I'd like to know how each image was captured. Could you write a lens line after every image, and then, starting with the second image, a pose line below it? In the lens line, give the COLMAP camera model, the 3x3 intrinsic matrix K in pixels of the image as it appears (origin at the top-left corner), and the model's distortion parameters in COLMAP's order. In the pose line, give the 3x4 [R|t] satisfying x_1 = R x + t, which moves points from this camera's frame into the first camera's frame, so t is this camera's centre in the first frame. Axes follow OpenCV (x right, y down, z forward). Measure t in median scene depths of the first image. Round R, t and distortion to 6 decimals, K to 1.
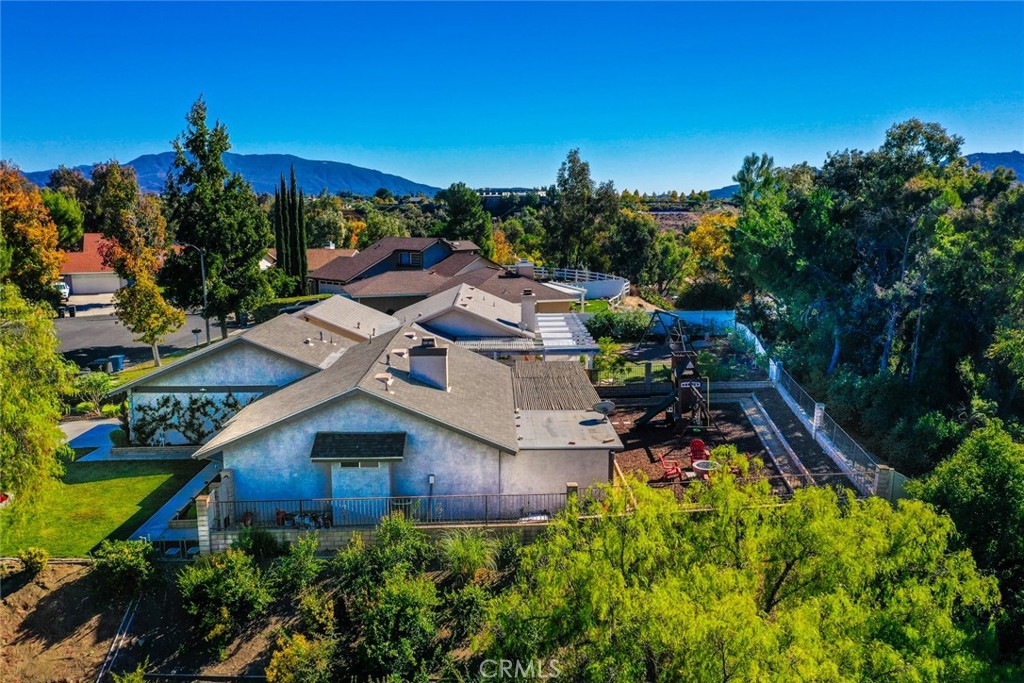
lens RADIAL K [[810.7, 0, 512.0], [0, 810.7, 341.5], [0, 0, 1]] dist [-0.003207, -0.000040]
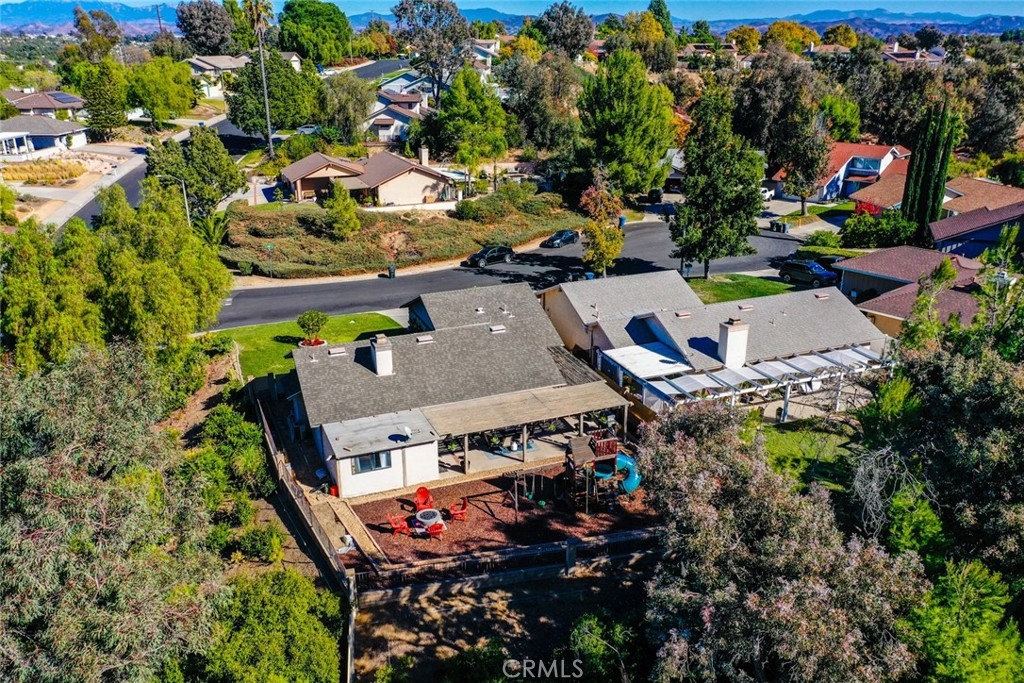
lens RADIAL K [[810.7, 0, 512.0], [0, 810.7, 341.5], [0, 0, 1]] dist [-0.003207, -0.000040]
pose [[0.355922, 0.314999, -0.879827, 1.095093], [-0.143114, 0.948746, 0.281779, -0.382262], [0.923492, 0.025625, 0.382760, 0.583190]]
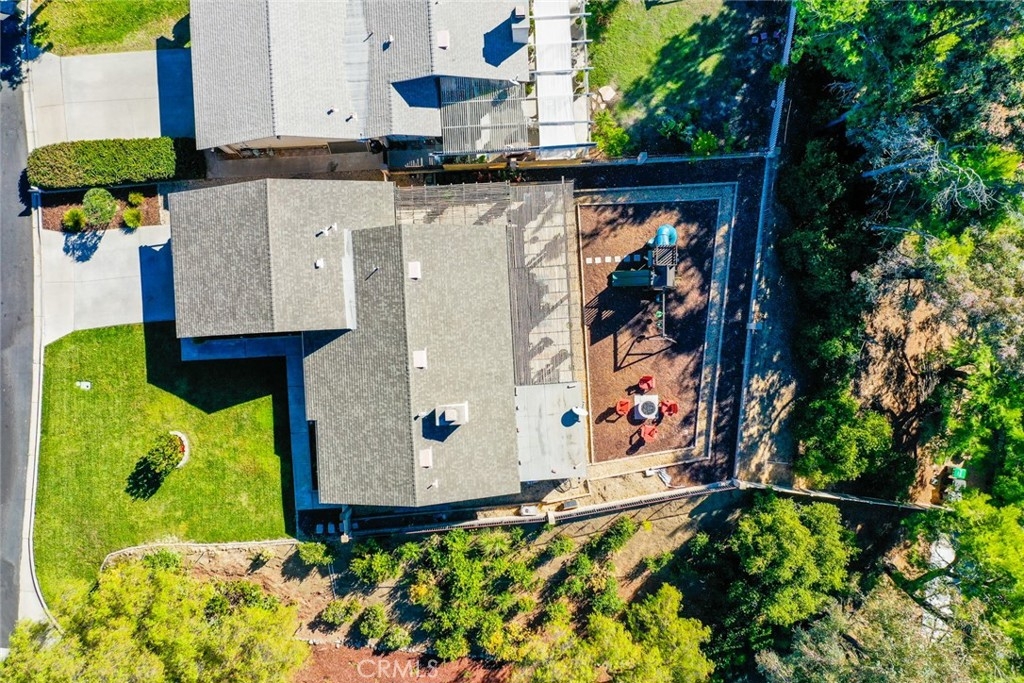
lens RADIAL K [[810.7, 0, 512.0], [0, 810.7, 341.5], [0, 0, 1]] dist [-0.003207, -0.000040]
pose [[0.999364, -0.035541, -0.002777, 0.005813], [0.008350, 0.157633, 0.987462, -1.149168], [-0.034658, -0.986858, 0.157830, 0.796578]]
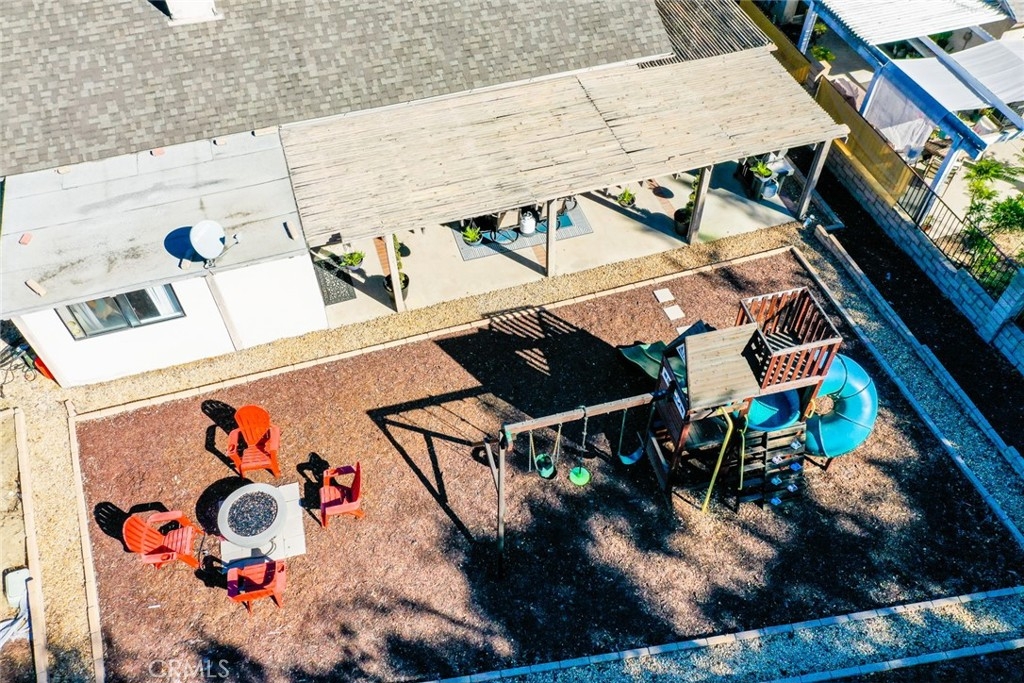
lens RADIAL K [[810.7, 0, 512.0], [0, 810.7, 341.5], [0, 0, 1]] dist [-0.003207, -0.000040]
pose [[0.281386, 0.734804, -0.617158, 0.415453], [-0.144893, 0.668306, 0.729639, -0.197045], [0.948593, -0.115889, 0.294520, 0.899819]]
